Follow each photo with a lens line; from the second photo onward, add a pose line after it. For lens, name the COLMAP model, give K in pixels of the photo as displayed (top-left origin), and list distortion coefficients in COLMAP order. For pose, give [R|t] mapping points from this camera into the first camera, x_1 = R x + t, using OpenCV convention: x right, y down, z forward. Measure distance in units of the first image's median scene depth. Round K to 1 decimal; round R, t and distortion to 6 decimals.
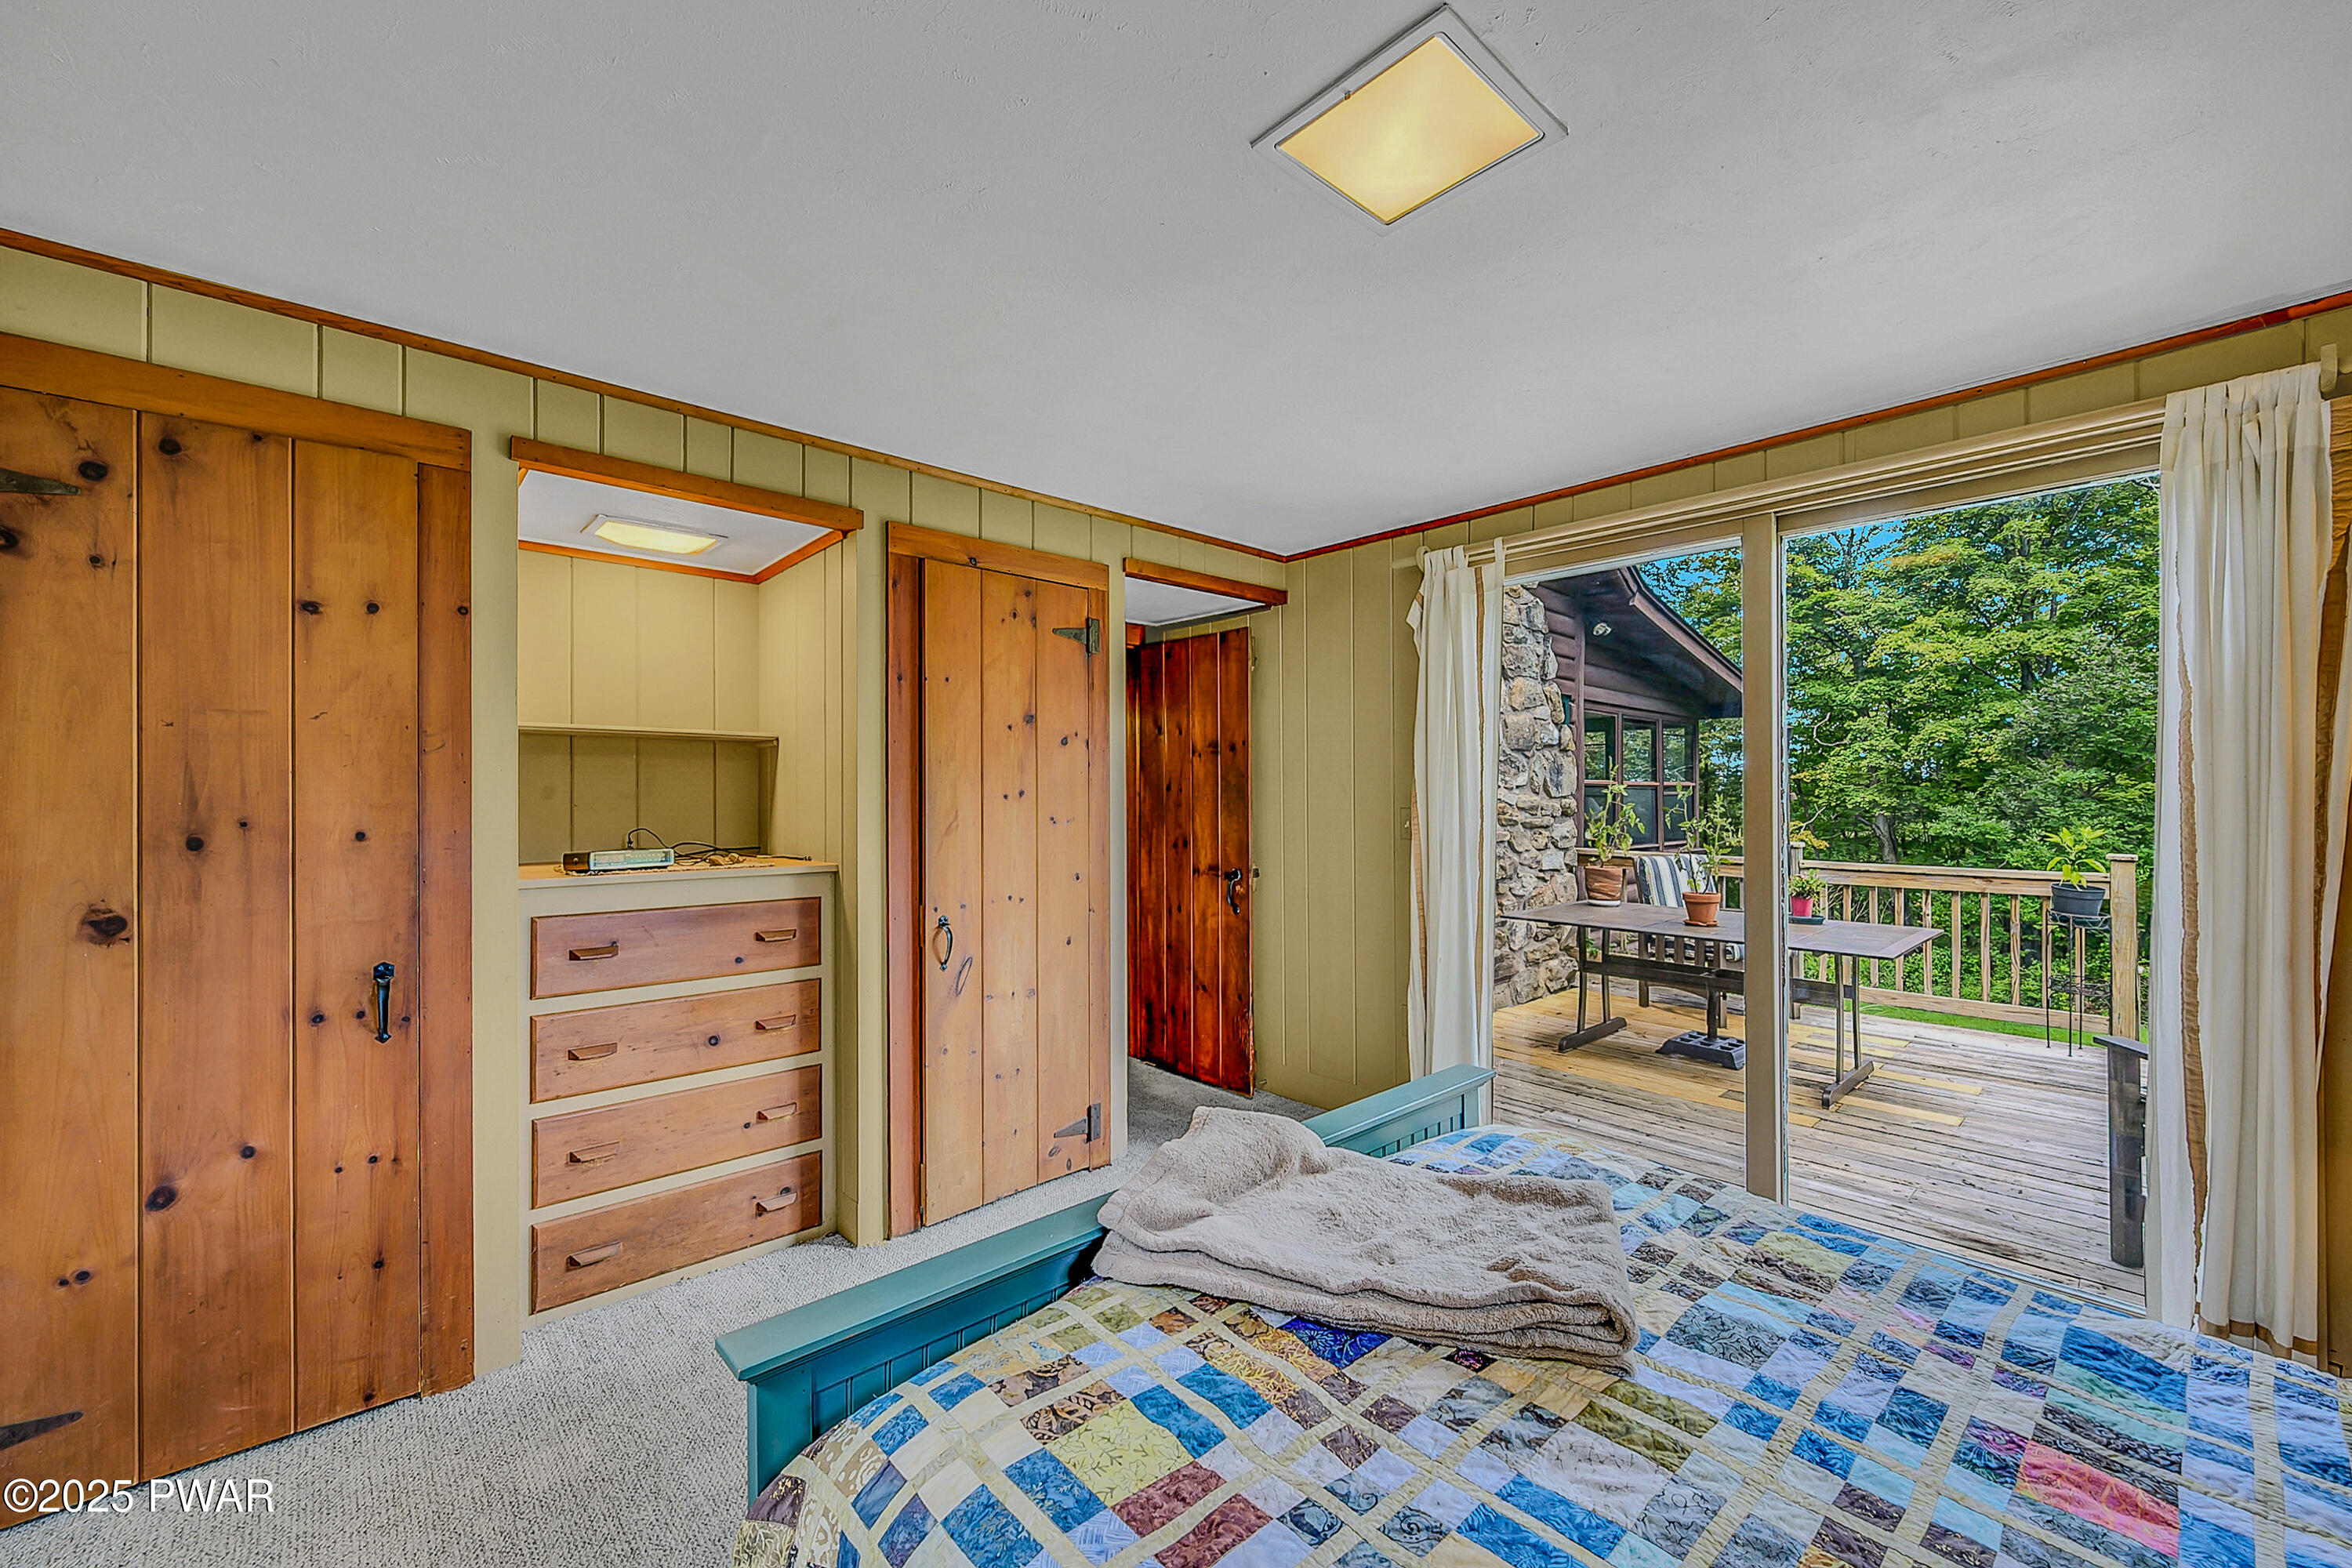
lens RADIAL K [[937.0, 0, 1174.6], [0, 937.0, 789.4], [0, 0, 1]] dist [-0.003270, 0.000425]
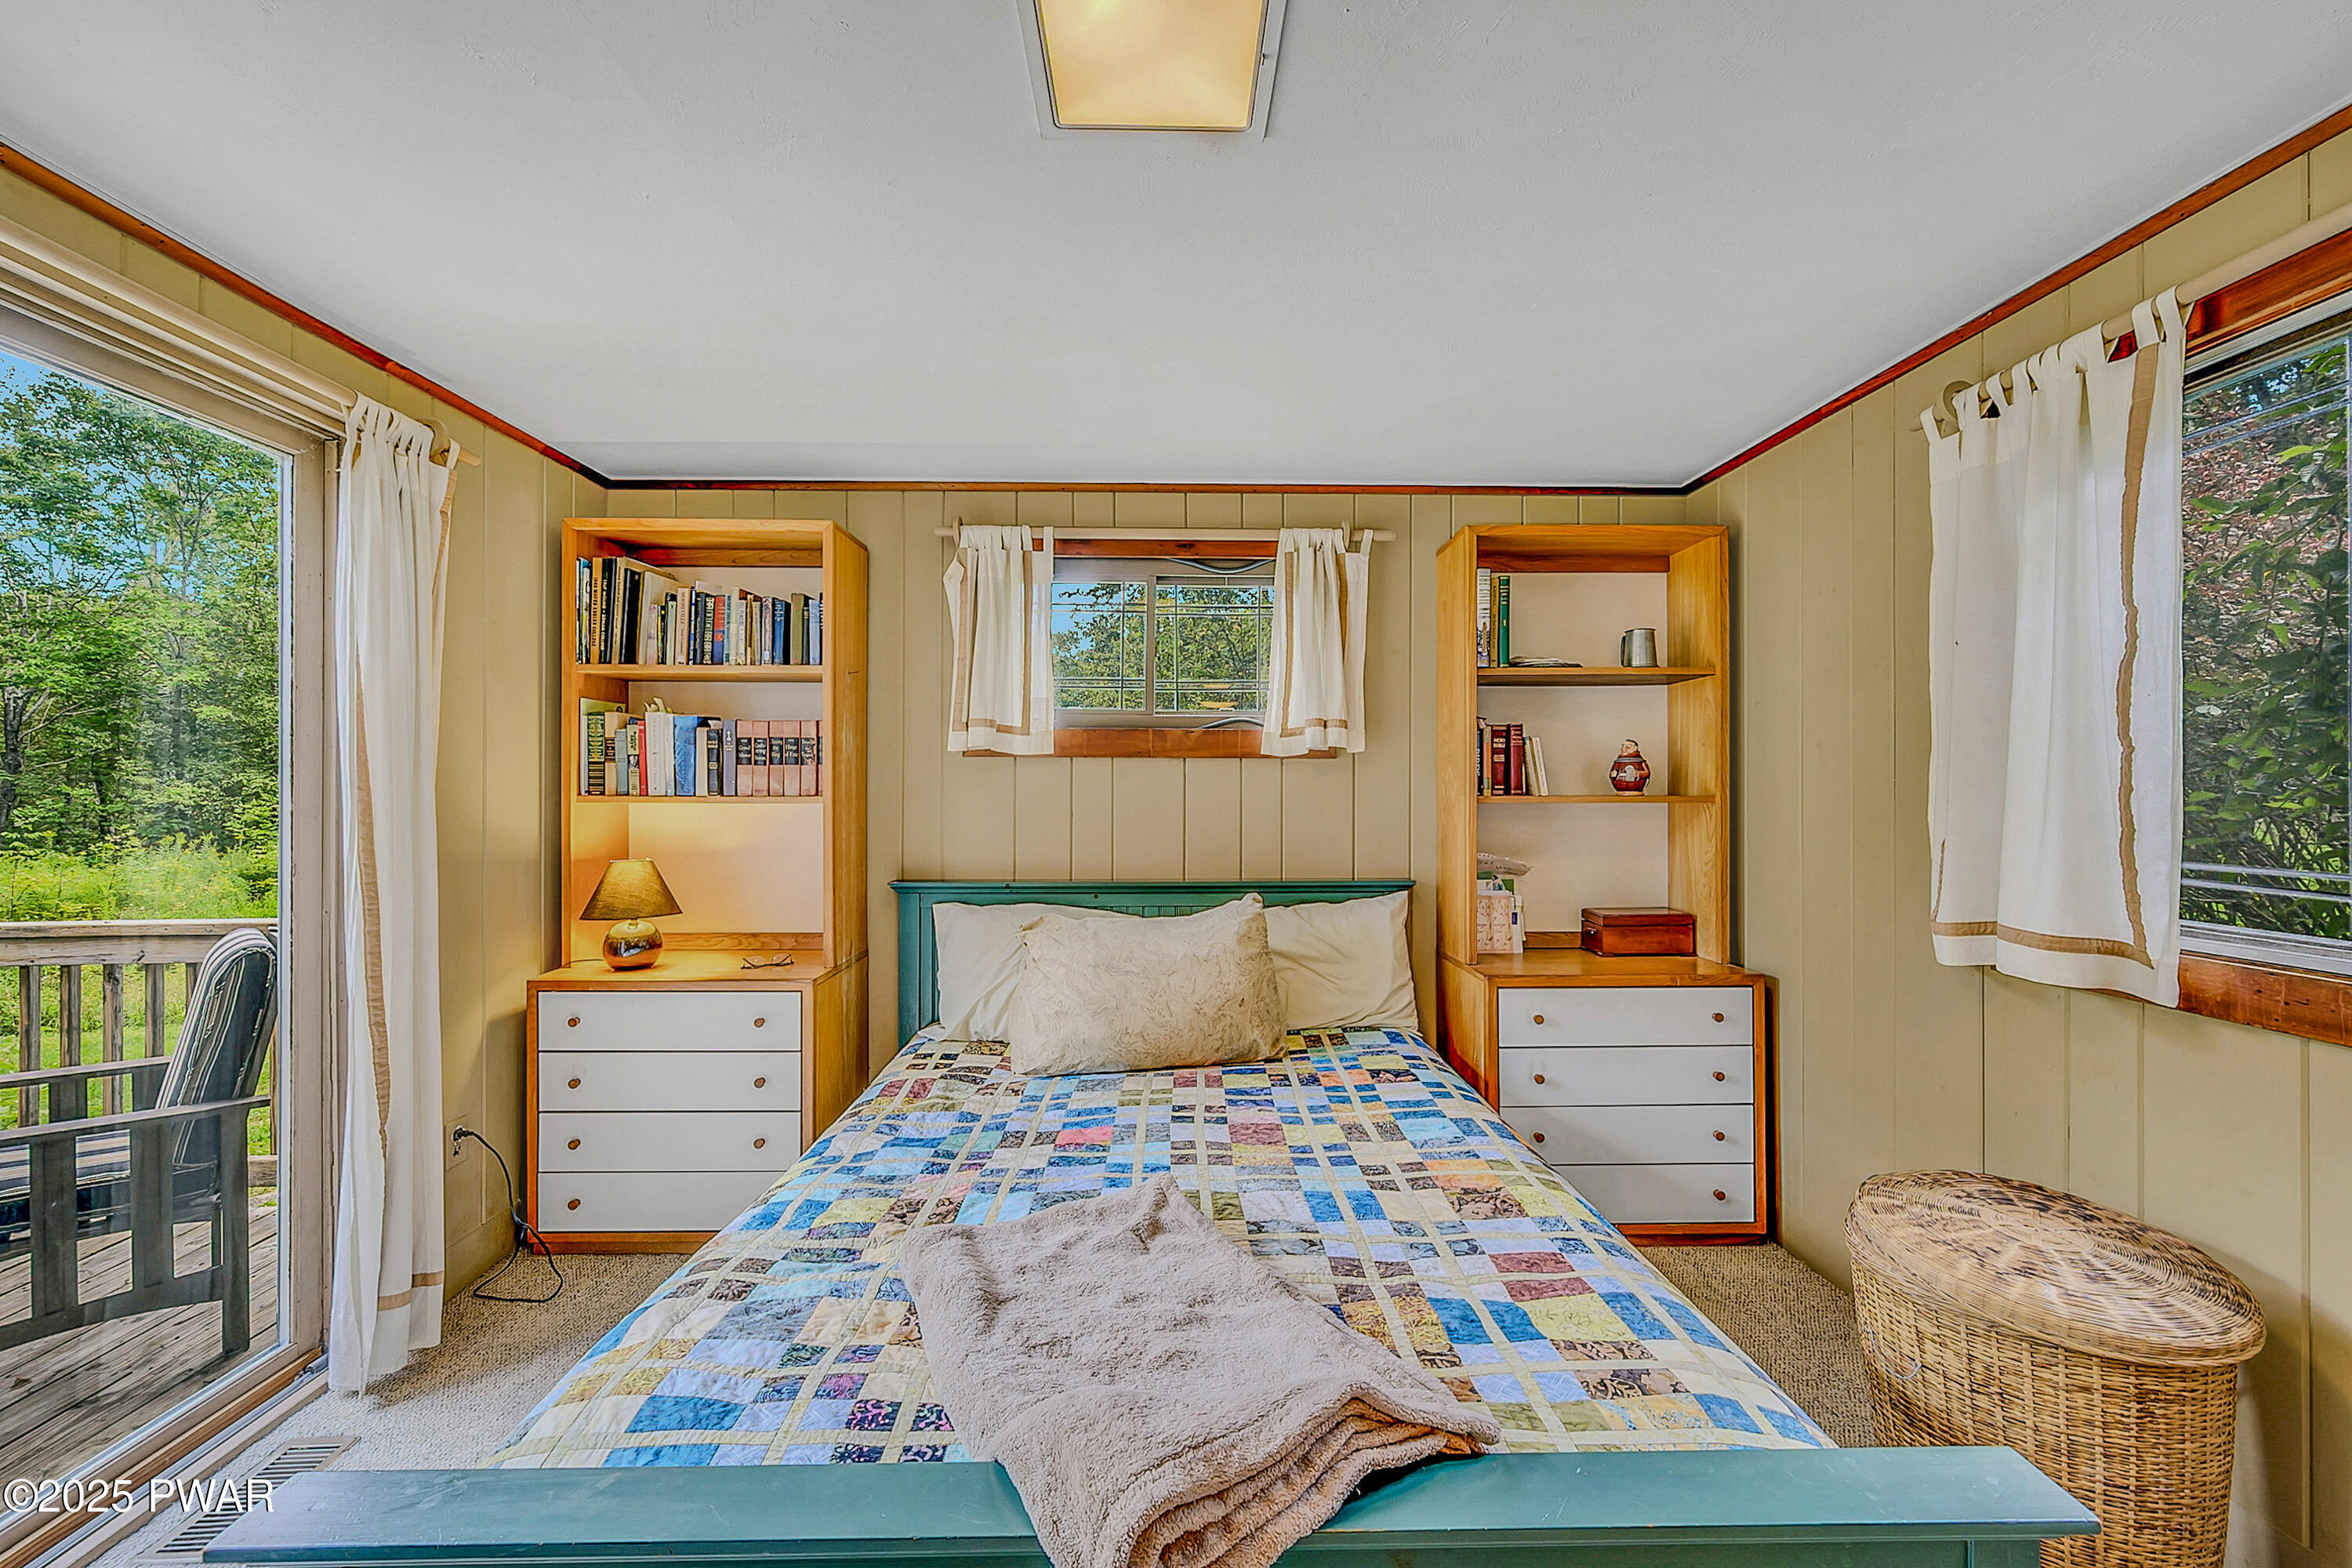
lens RADIAL K [[937.0, 0, 1179.9], [0, 937.0, 786.3], [0, 0, 1]] dist [-0.003270, 0.000425]
pose [[-0.757803, 0.006614, 0.652450, -0.278362], [0.000105, 0.999950, -0.010015, 0.006616], [-0.652483, -0.007521, -0.757766, 1.317363]]
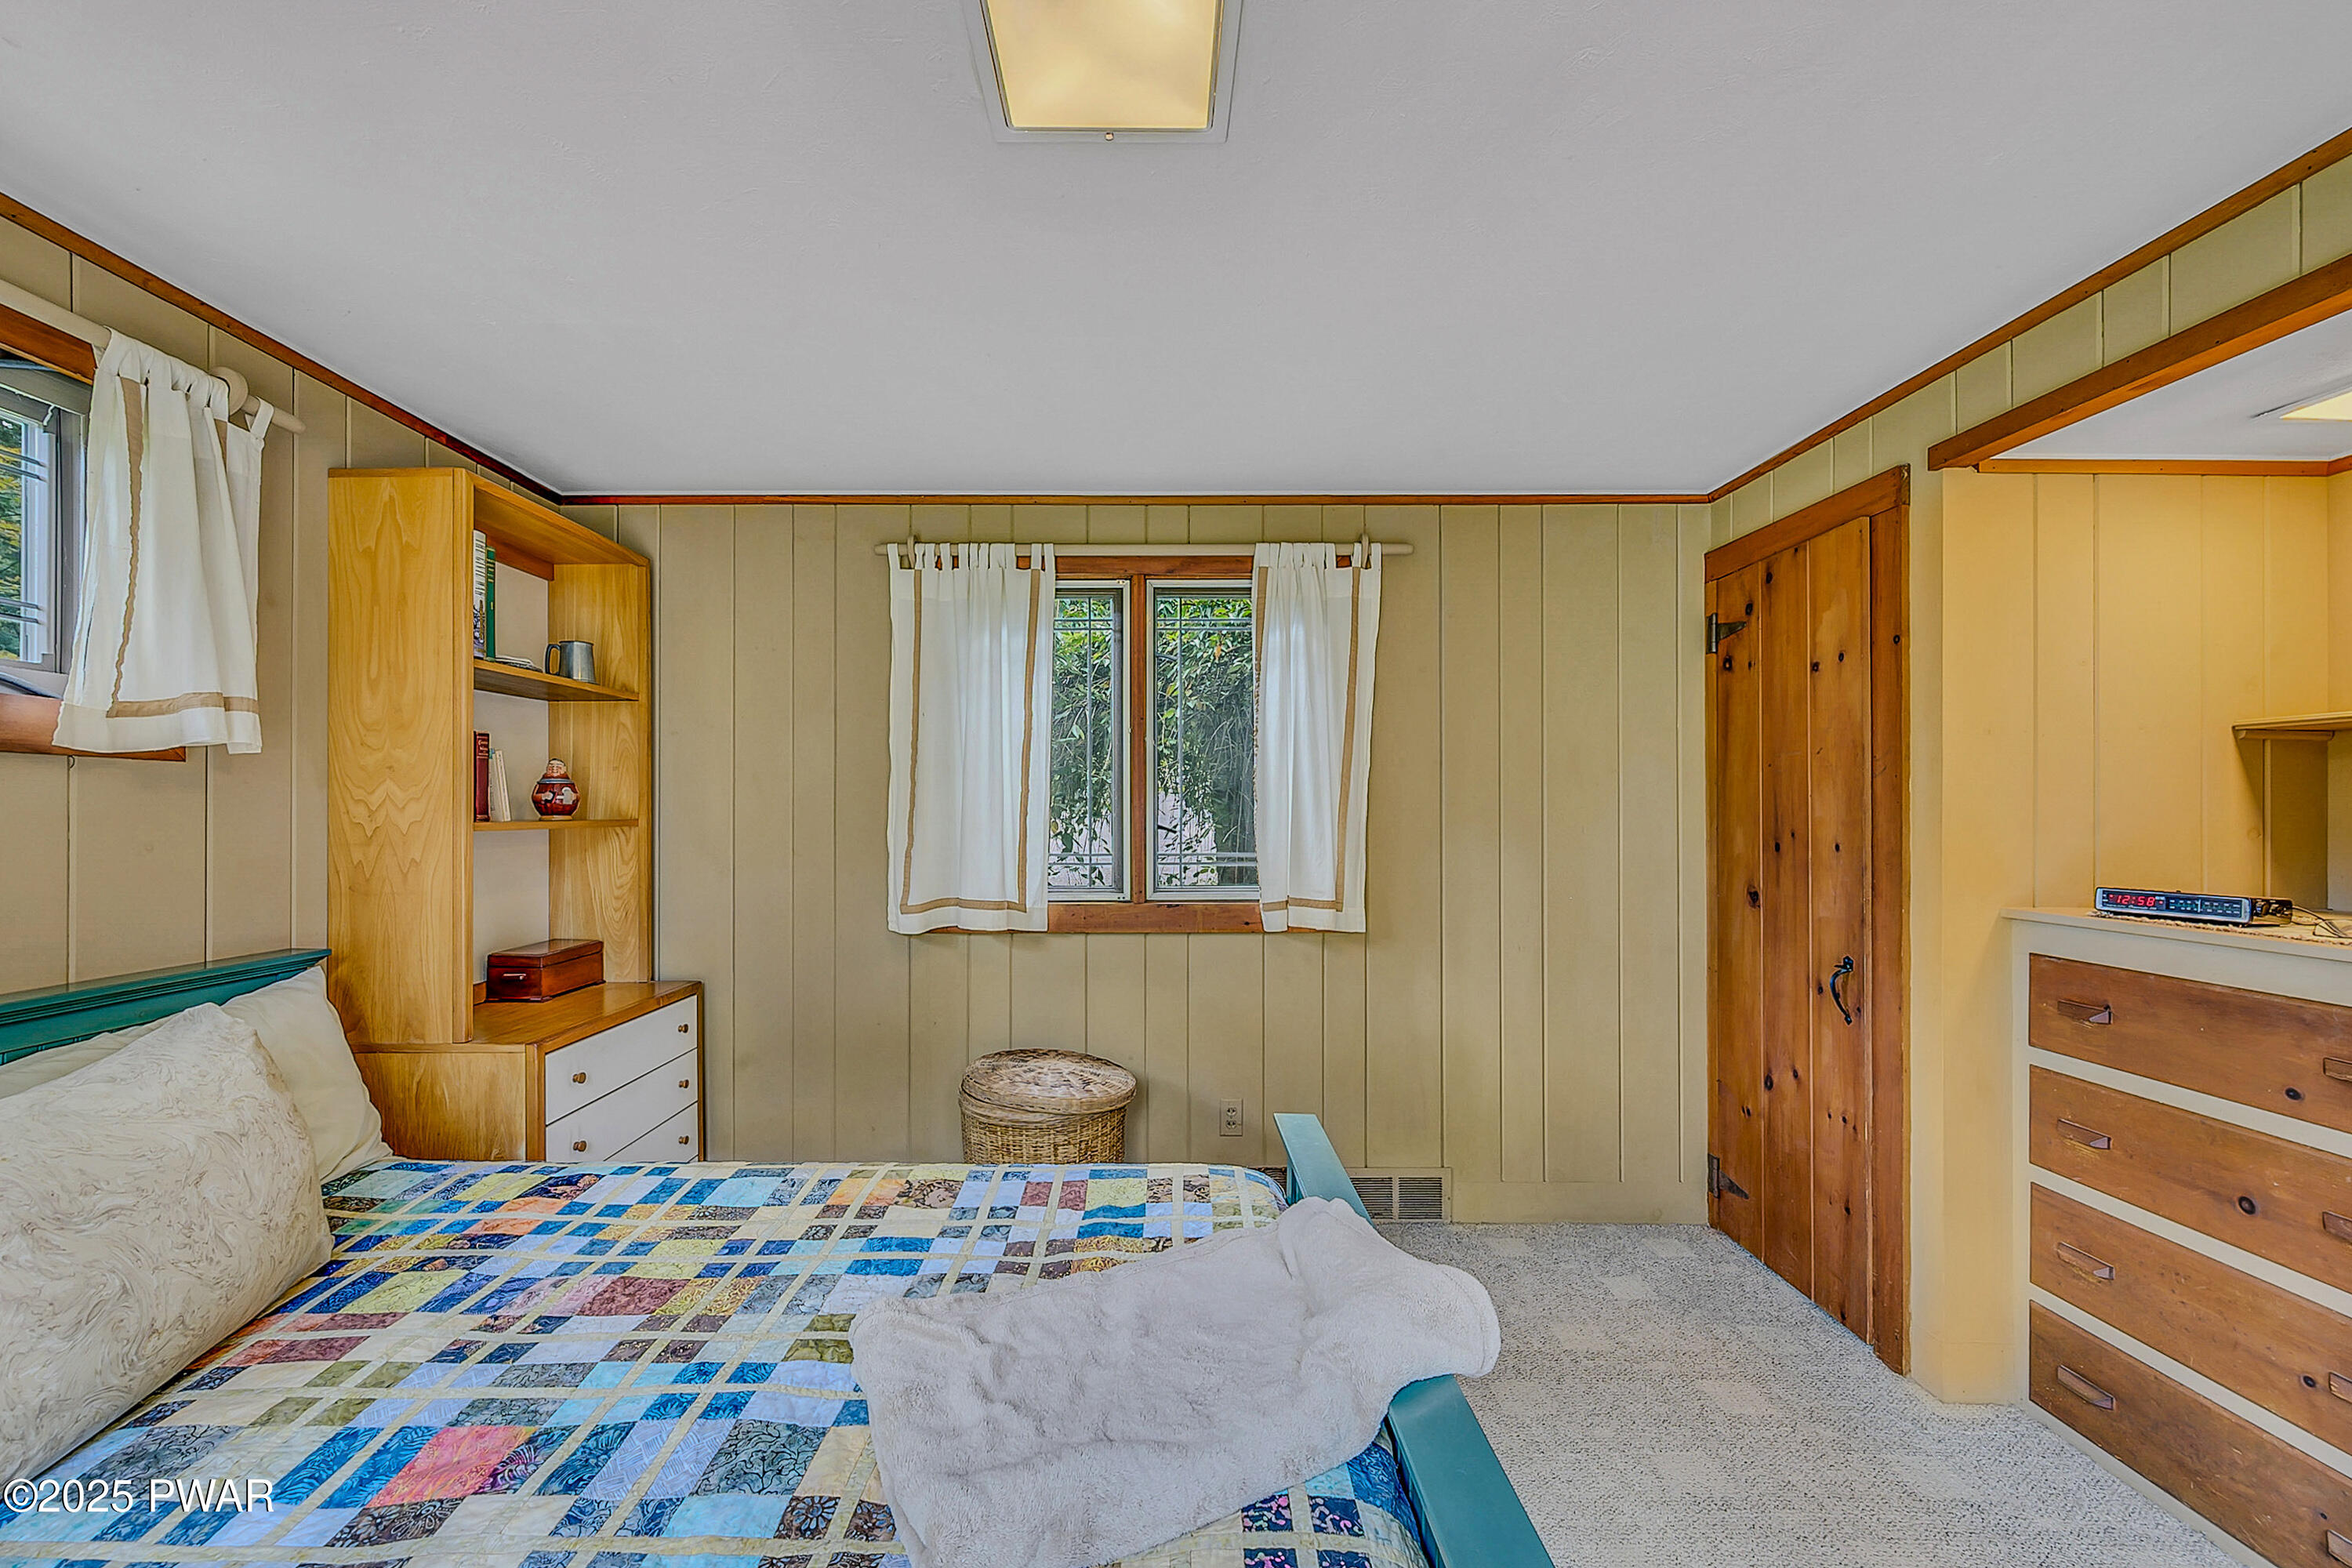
lens RADIAL K [[937.0, 0, 1163.9], [0, 937.0, 808.2], [0, 0, 1]] dist [-0.003270, 0.000425]
pose [[-0.663989, 0.001836, -0.747740, 0.681957], [0.005876, 0.999979, -0.002762, -0.002814], [0.747719, -0.006228, -0.663986, 1.281519]]
